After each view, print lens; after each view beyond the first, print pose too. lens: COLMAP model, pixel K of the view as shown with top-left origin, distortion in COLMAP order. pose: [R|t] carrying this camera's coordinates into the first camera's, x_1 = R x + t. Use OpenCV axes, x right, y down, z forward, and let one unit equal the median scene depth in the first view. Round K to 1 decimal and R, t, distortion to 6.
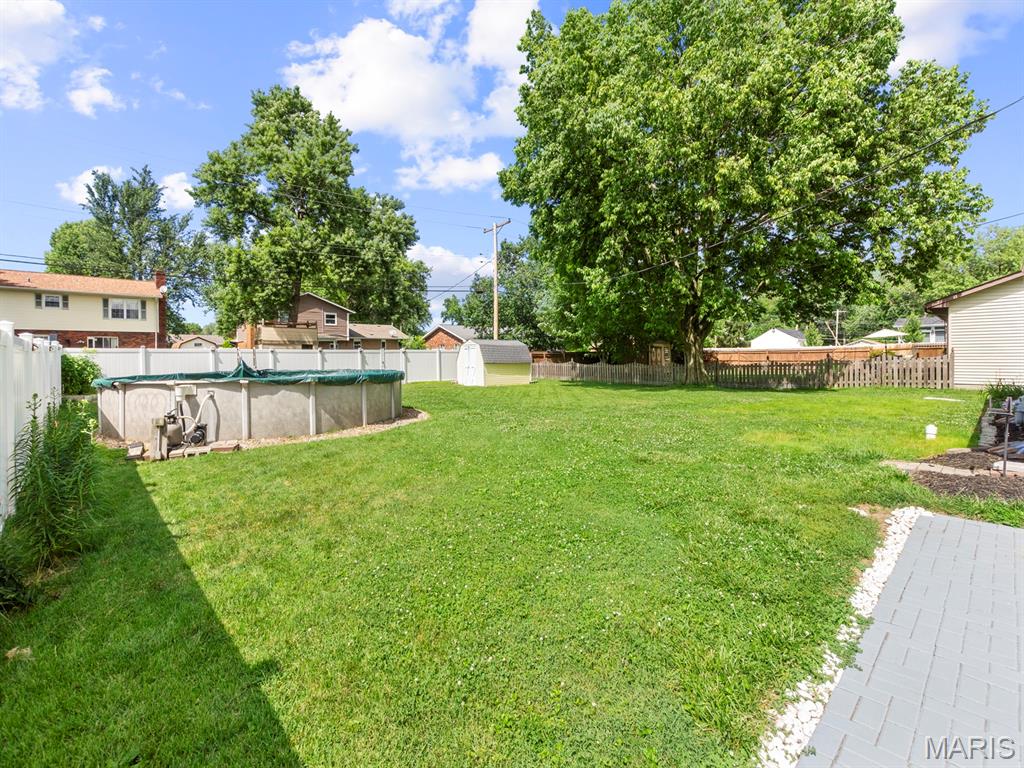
lens RADIAL K [[456.5, 0, 513.9], [0, 456.5, 364.7], [0, 0, 1]] dist [0.006325, -0.001006]
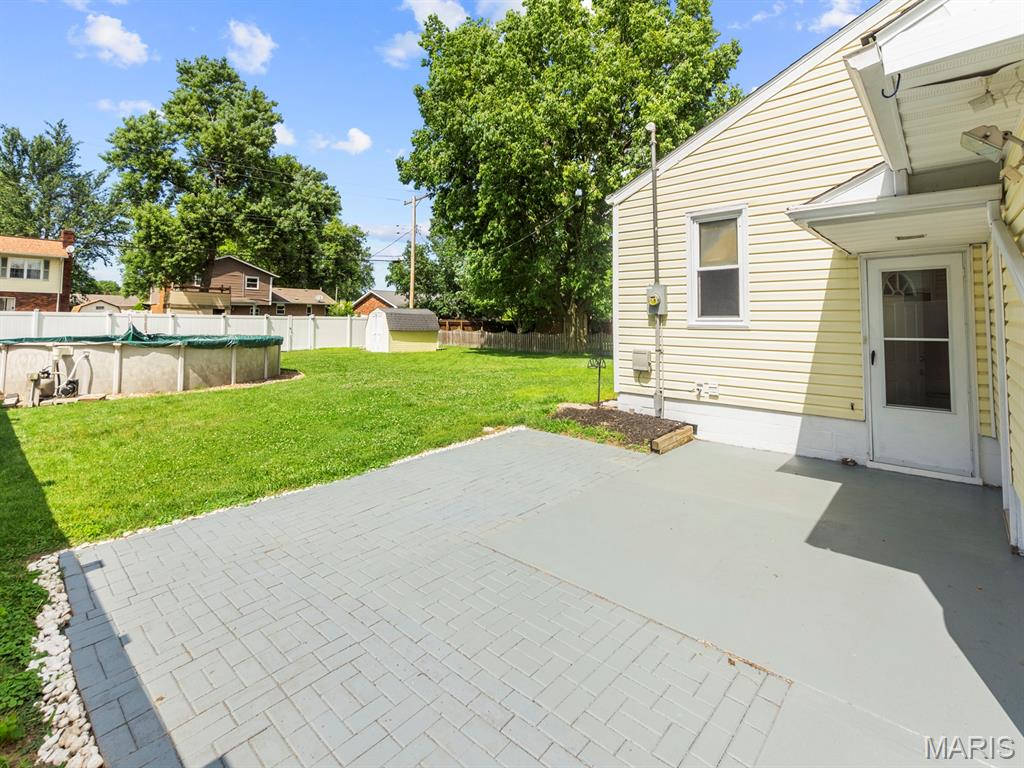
lens RADIAL K [[475.8, 0, 512.0], [0, 475.8, 302.6], [0, 0, 1]] dist [0.003865, -0.001311]
pose [[0.995822, 0.020537, 0.088974, 0.104635], [-0.014973, 0.997916, -0.062764, -0.002810], [-0.090077, 0.061169, 0.994055, -0.107821]]
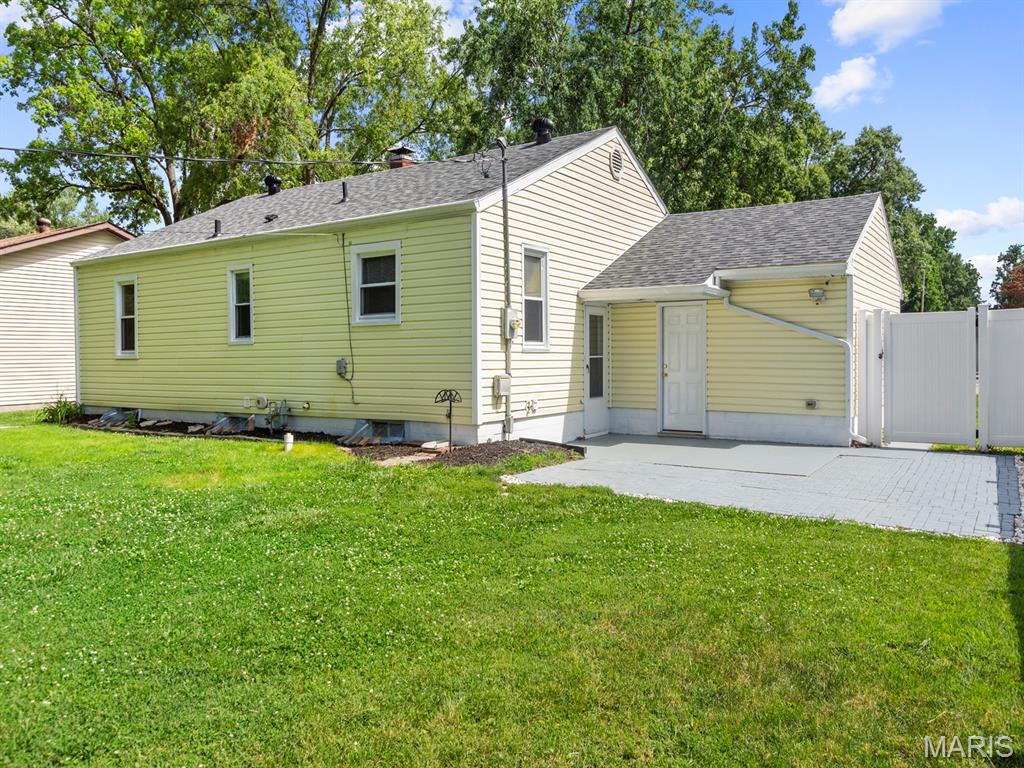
lens RADIAL K [[773.7, 0, 510.7], [0, 773.7, 374.4], [0, 0, 1]] dist [-0.003871, 0.008950]
pose [[-0.247512, -0.009836, 0.968835, -0.173933], [0.030049, 0.999390, 0.017823, -0.001742], [-0.968419, 0.033524, -0.247065, 0.215247]]
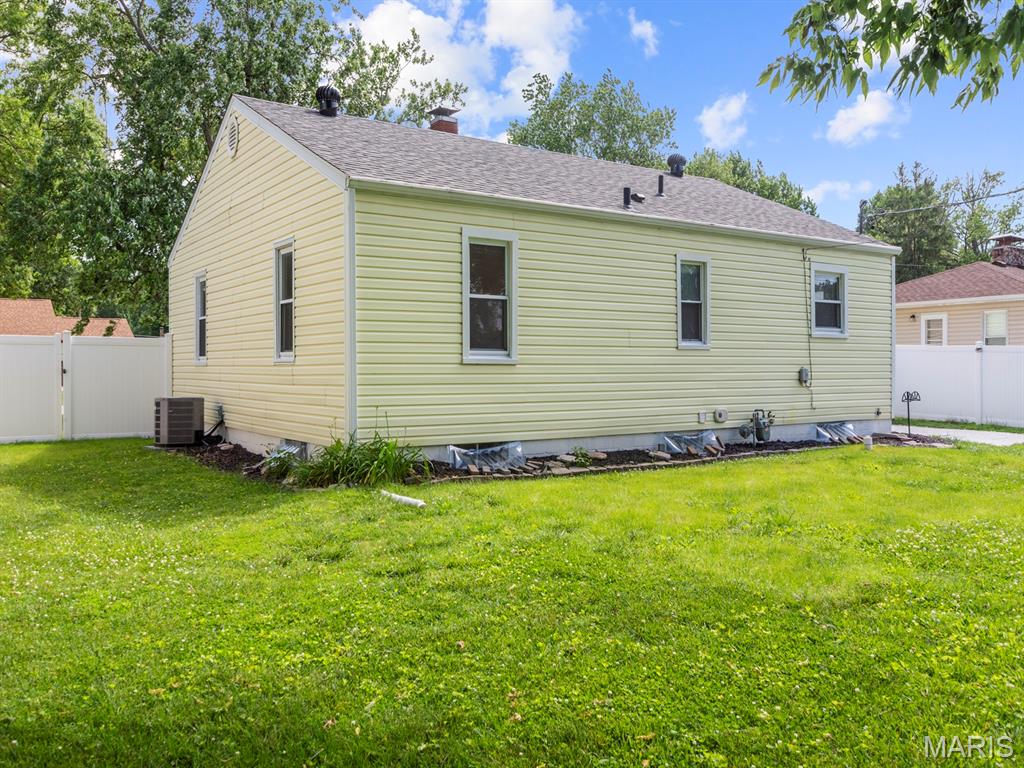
lens RADIAL K [[843.1, 0, 517.3], [0, 843.1, 378.9], [0, 0, 1]] dist [-0.012311, -0.000049]
pose [[-0.989687, 0.009563, 0.142928, 0.340997], [0.013599, 0.999535, 0.027292, -0.013954], [-0.142601, 0.028955, -0.989357, 0.690835]]
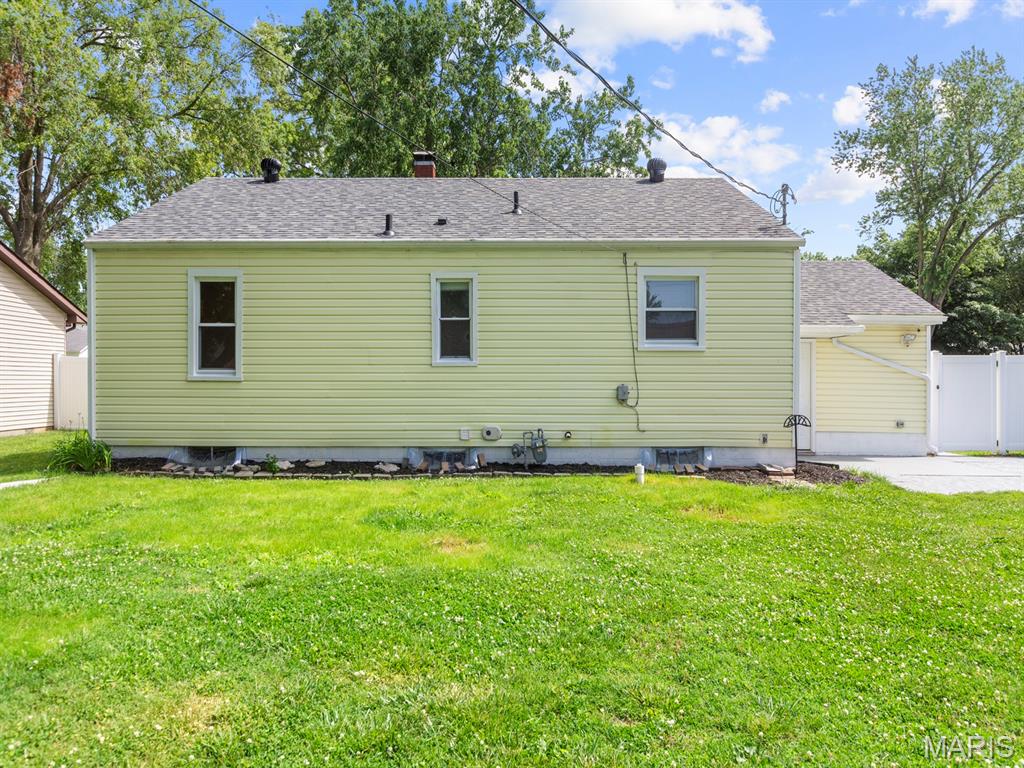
lens RADIAL K [[773.7, 0, 511.0], [0, 773.7, 390.6], [0, 0, 1]] dist [-0.003871, 0.008950]
pose [[-0.734701, -0.000429, 0.678391, 0.024993], [0.016110, 0.999707, 0.018080, -0.010270], [-0.678200, 0.024213, -0.734478, 0.526264]]
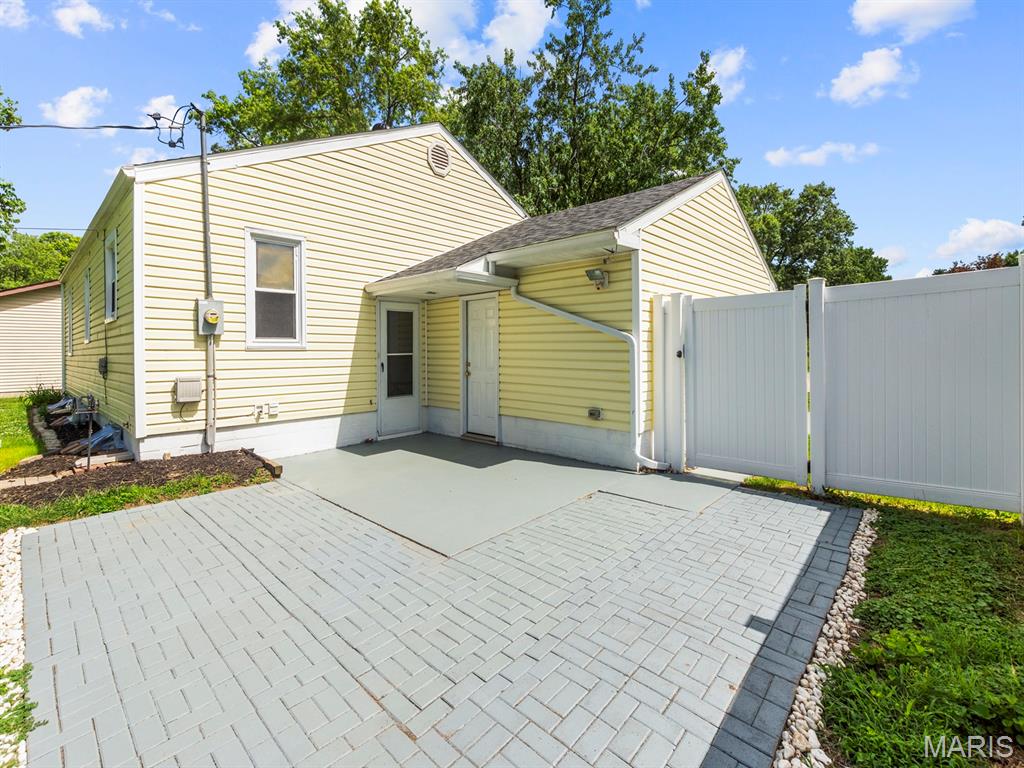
lens RADIAL K [[456.5, 0, 512.6], [0, 456.5, 355.8], [0, 0, 1]] dist [0.006325, -0.001006]
pose [[-0.075083, 0.001909, 0.997175, -0.006073], [0.031573, 0.999501, 0.000464, 0.000317], [-0.996677, 0.031519, -0.075106, 0.006481]]
